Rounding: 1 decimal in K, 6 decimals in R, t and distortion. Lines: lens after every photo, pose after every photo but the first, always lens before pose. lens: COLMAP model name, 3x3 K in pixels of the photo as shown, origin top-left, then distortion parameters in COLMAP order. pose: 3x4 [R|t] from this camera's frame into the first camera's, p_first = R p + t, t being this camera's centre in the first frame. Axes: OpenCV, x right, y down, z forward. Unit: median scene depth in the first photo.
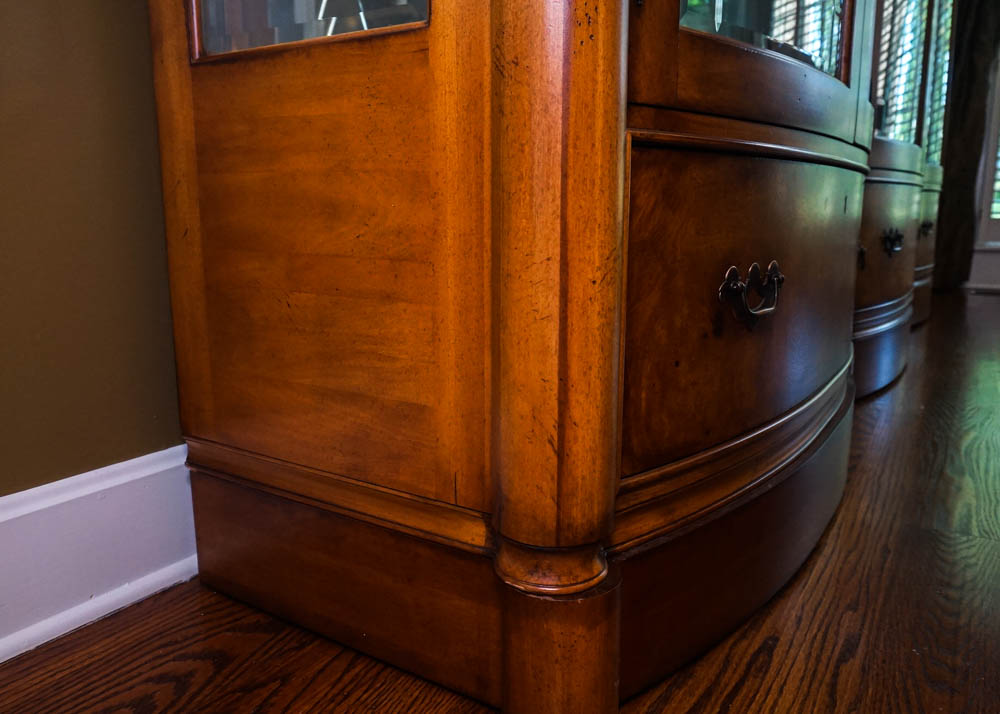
lens RADIAL K [[777.8, 0, 502.5], [0, 777.8, 358.2], [0, 0, 1]] dist [-0.010400, -0.002281]
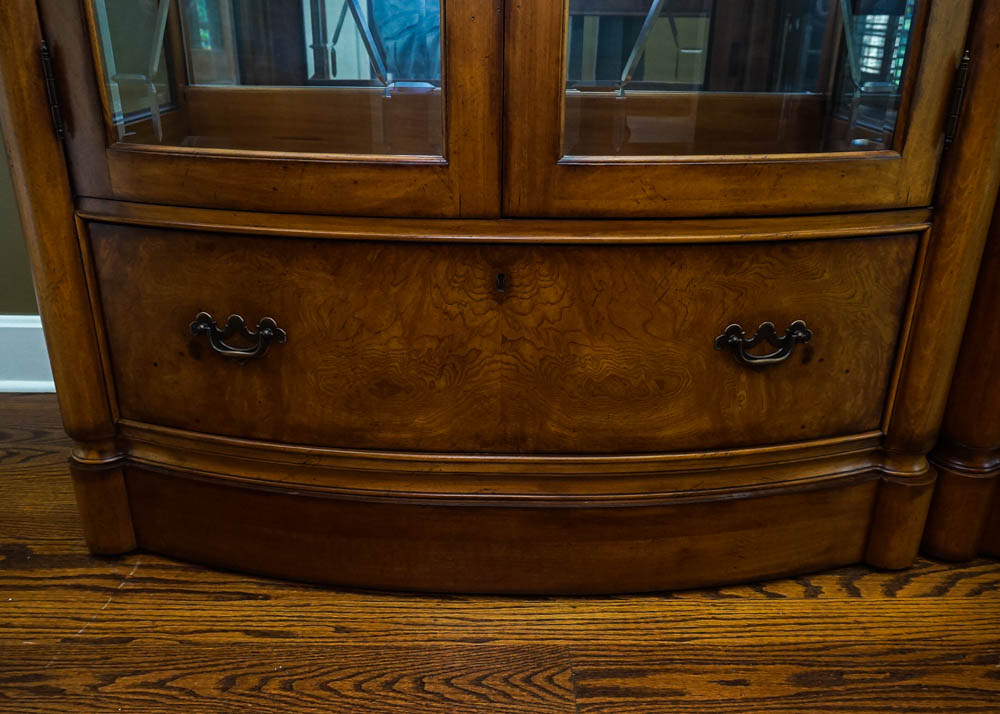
lens RADIAL K [[822.4, 0, 499.3], [0, 822.4, 353.9], [0, 0, 1]] dist [-0.011452, -0.003652]
pose [[0.524822, 0.332734, -0.783486, 2.169505], [-0.182366, 0.943015, 0.278325, -0.687694], [0.831447, -0.003190, 0.555595, 0.823461]]
